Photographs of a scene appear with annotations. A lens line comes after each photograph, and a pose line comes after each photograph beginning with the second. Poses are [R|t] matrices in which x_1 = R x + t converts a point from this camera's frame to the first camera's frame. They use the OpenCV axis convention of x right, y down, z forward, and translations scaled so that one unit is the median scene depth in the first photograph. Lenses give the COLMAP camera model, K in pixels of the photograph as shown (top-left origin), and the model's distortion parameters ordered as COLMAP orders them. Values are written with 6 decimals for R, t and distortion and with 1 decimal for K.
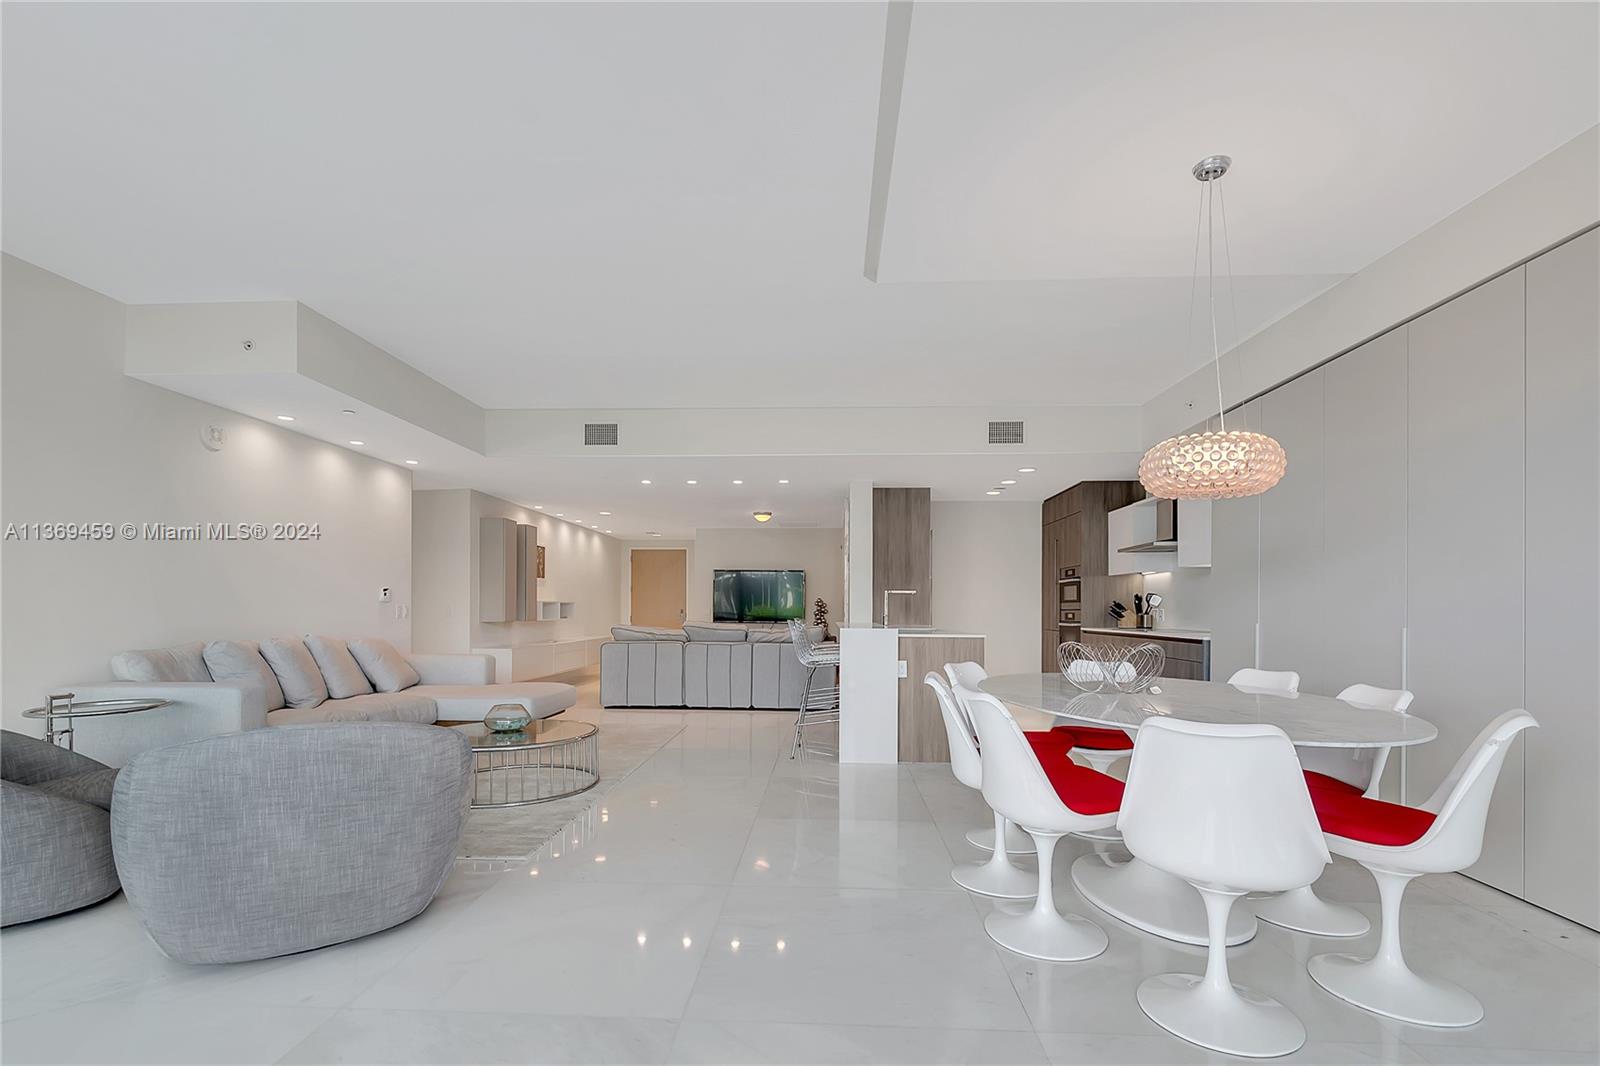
lens RADIAL K [[763.7, 0, 796.9], [0, 763.7, 581.4], [0, 0, 1]] dist [0.002399, 0.000008]
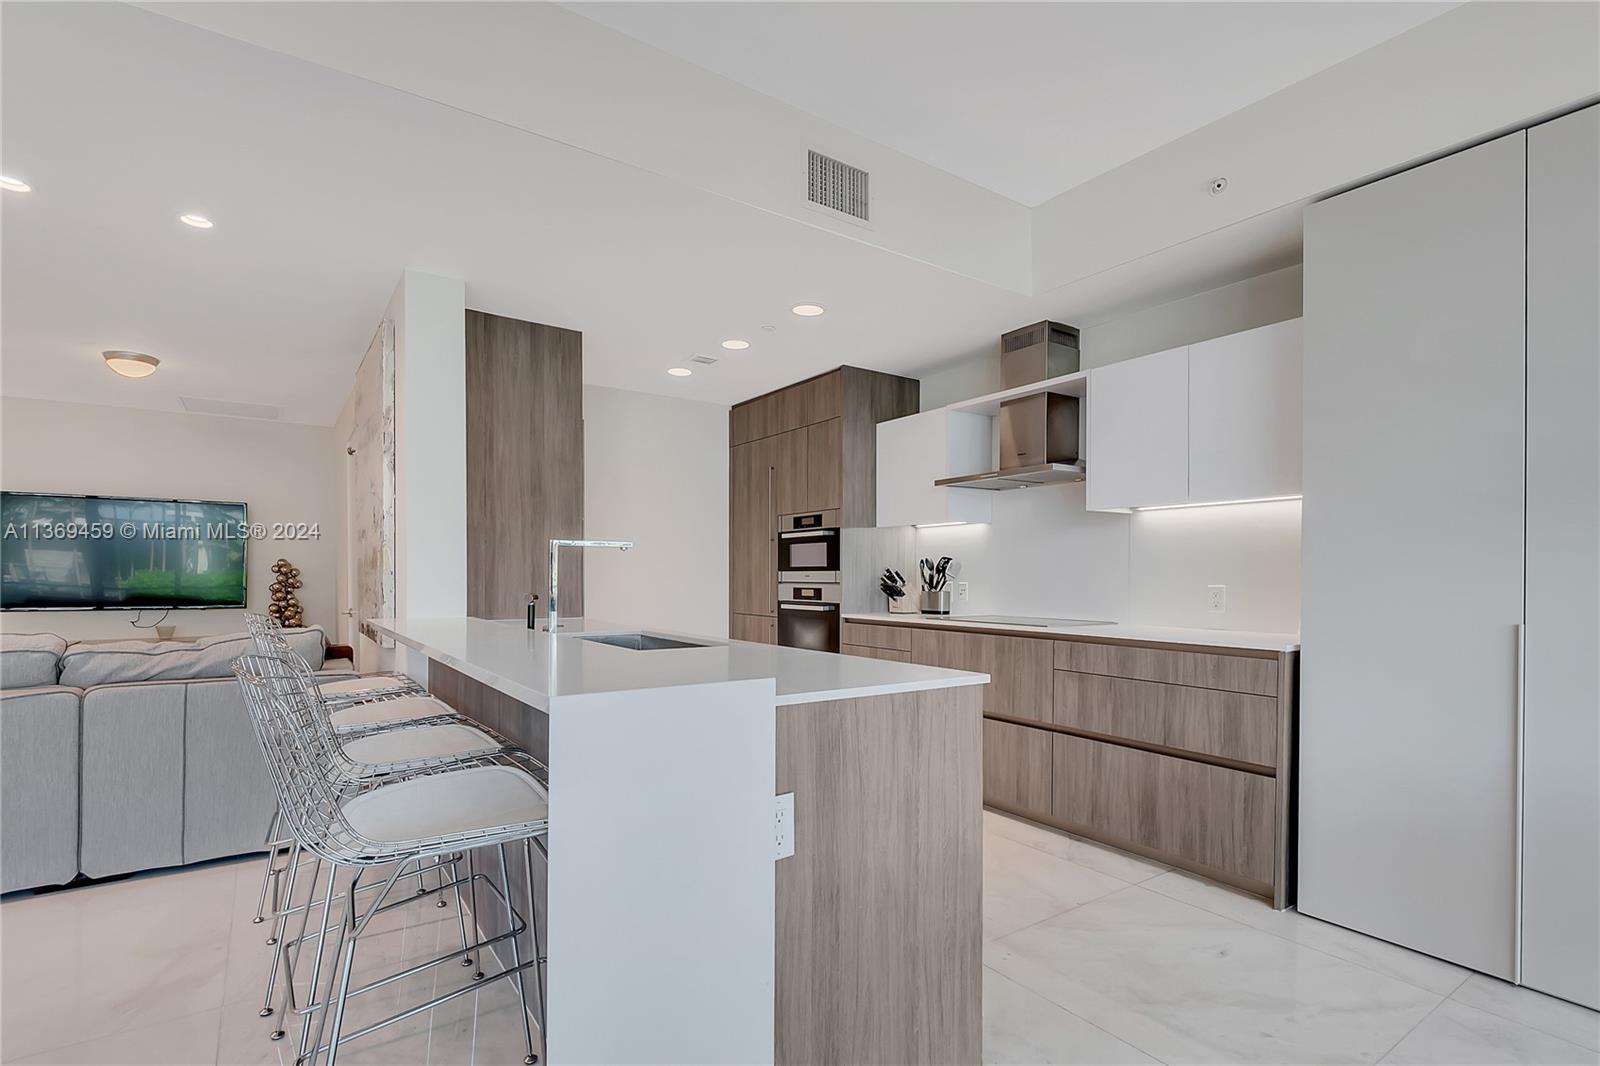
lens RADIAL K [[763.7, 0, 796.9], [0, 763.7, 581.4], [0, 0, 1]] dist [0.002399, 0.000008]
pose [[0.794288, -0.005460, 0.607516, -0.012601], [-0.022944, 0.998977, 0.038975, 0.012867], [-0.607107, -0.044896, 0.793350, 0.539895]]
